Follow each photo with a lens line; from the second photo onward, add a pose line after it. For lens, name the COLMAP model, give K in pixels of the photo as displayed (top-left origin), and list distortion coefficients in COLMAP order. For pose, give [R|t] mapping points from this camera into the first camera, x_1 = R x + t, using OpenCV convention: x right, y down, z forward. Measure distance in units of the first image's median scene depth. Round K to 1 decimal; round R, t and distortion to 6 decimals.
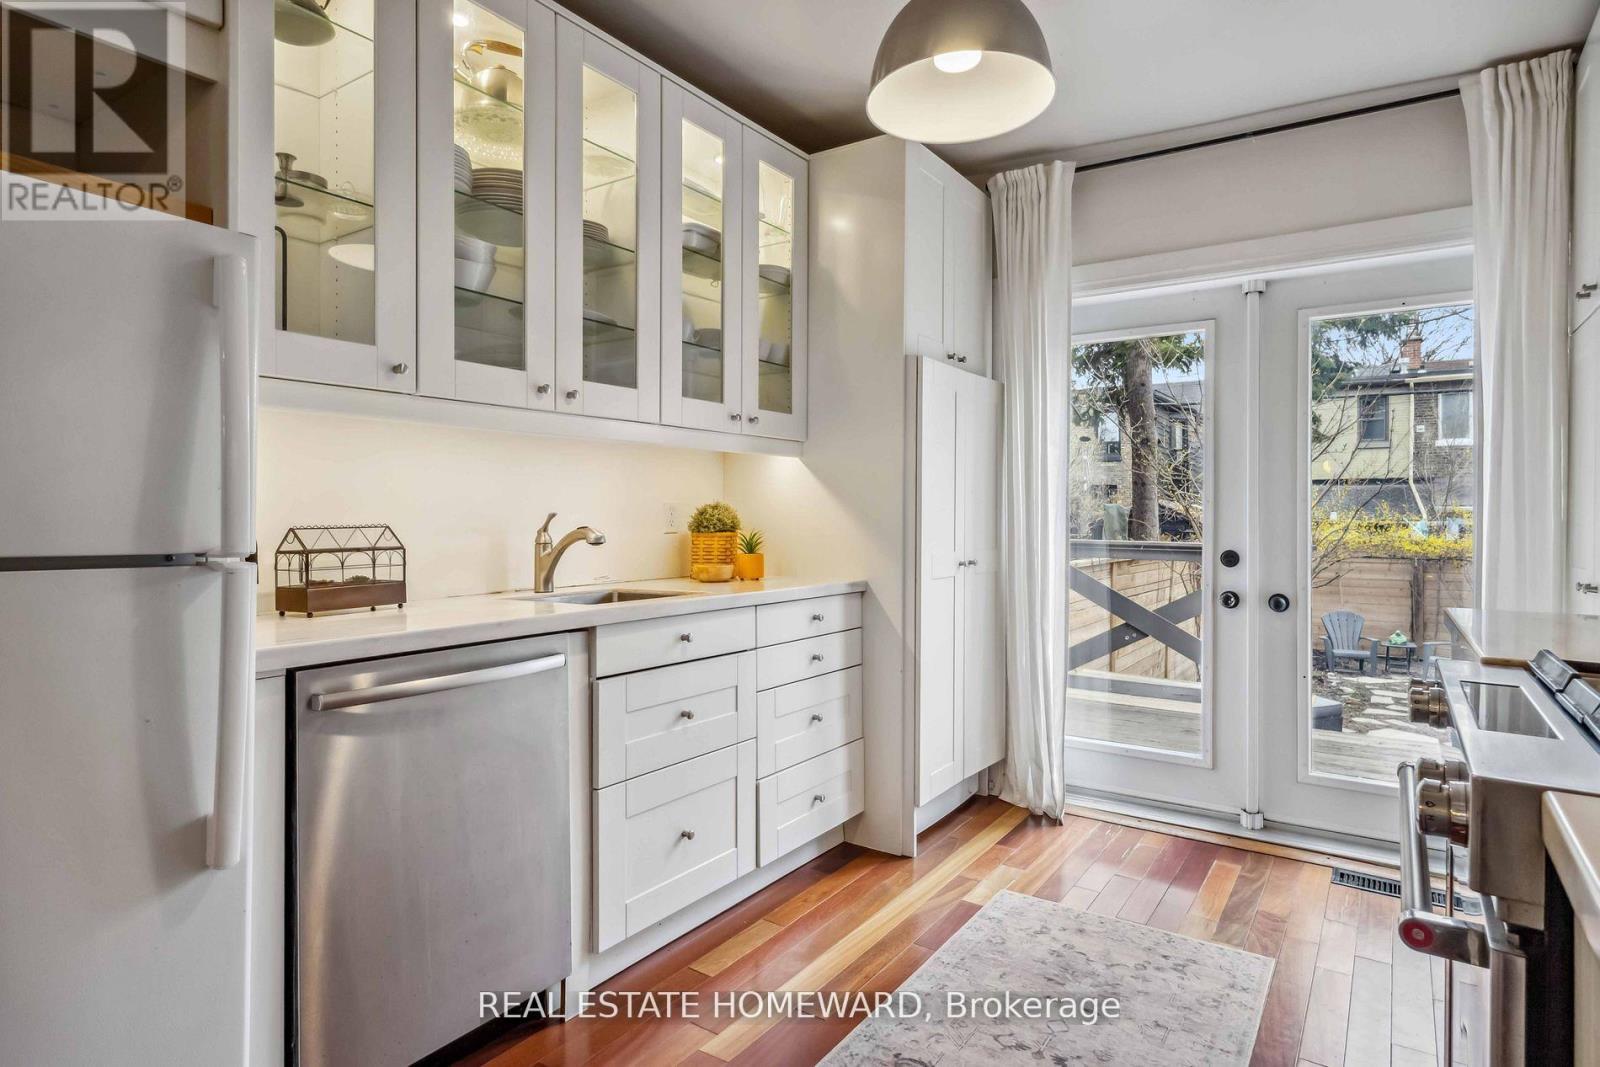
lens RADIAL K [[873.2, 0, 802.5], [0, 873.2, 514.2], [0, 0, 1]] dist [-0.000093, -0.002052]
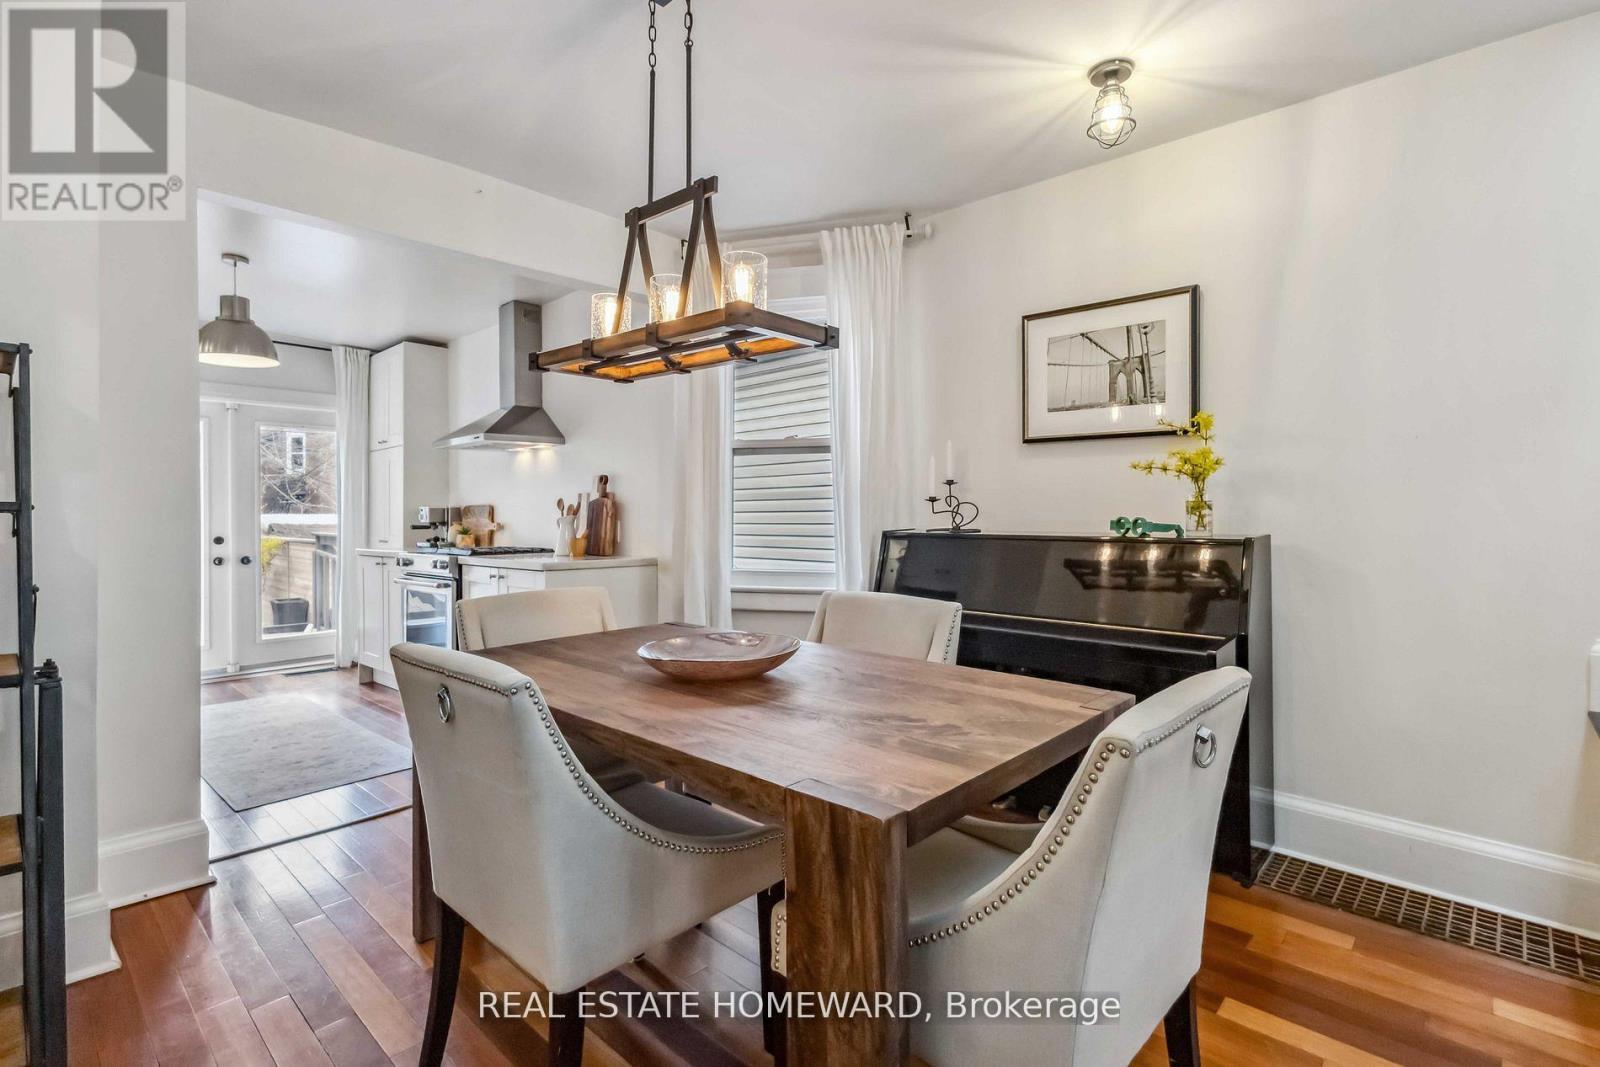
lens RADIAL K [[745.4, 0, 803.2], [0, 745.4, 511.0], [0, 0, 1]] dist [0.002610, 0.000817]
pose [[0.147730, 0.000613, 0.989028, -1.112570], [0.007648, 0.999969, -0.001762, -0.003218], [-0.988998, 0.007824, 0.147721, -0.630543]]
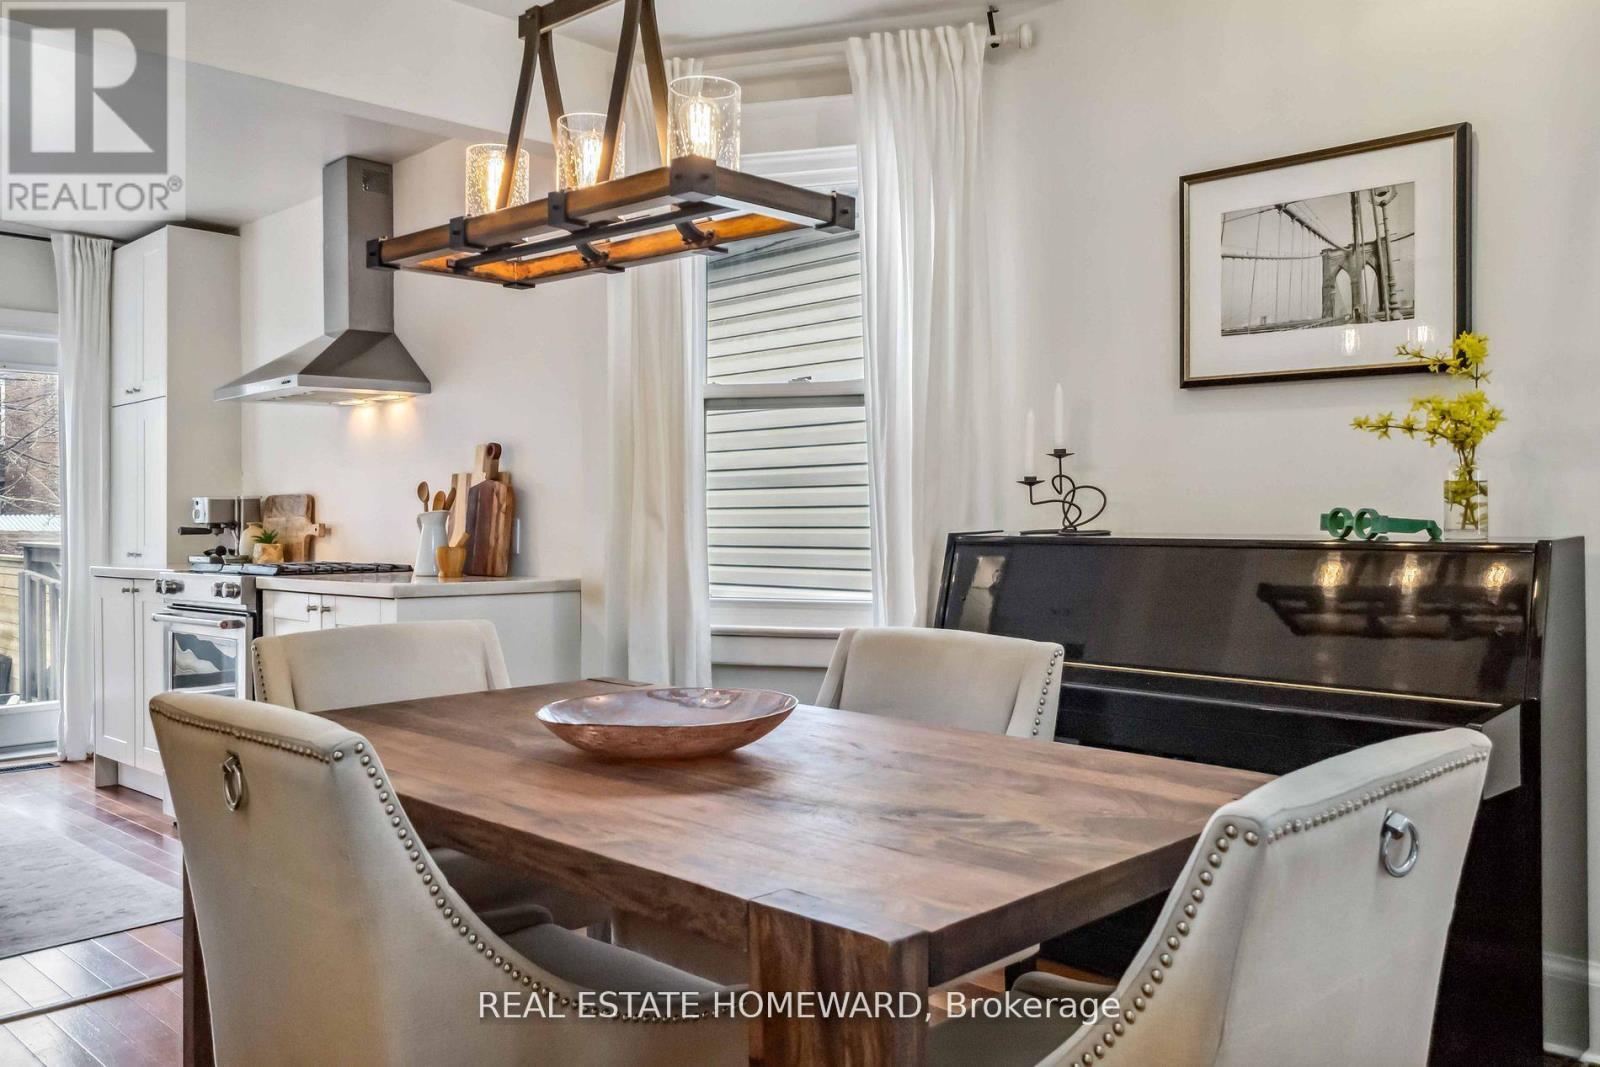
lens RADIAL K [[1273.3, 0, 803.3], [0, 1273.3, 516.7], [0, 0, 1]] dist [0.011851, -0.012514]
pose [[0.176137, -0.001886, 0.984364, -1.151174], [0.005653, 0.999984, 0.000904, 0.008707], [-0.984349, 0.005406, 0.176145, -0.657204]]
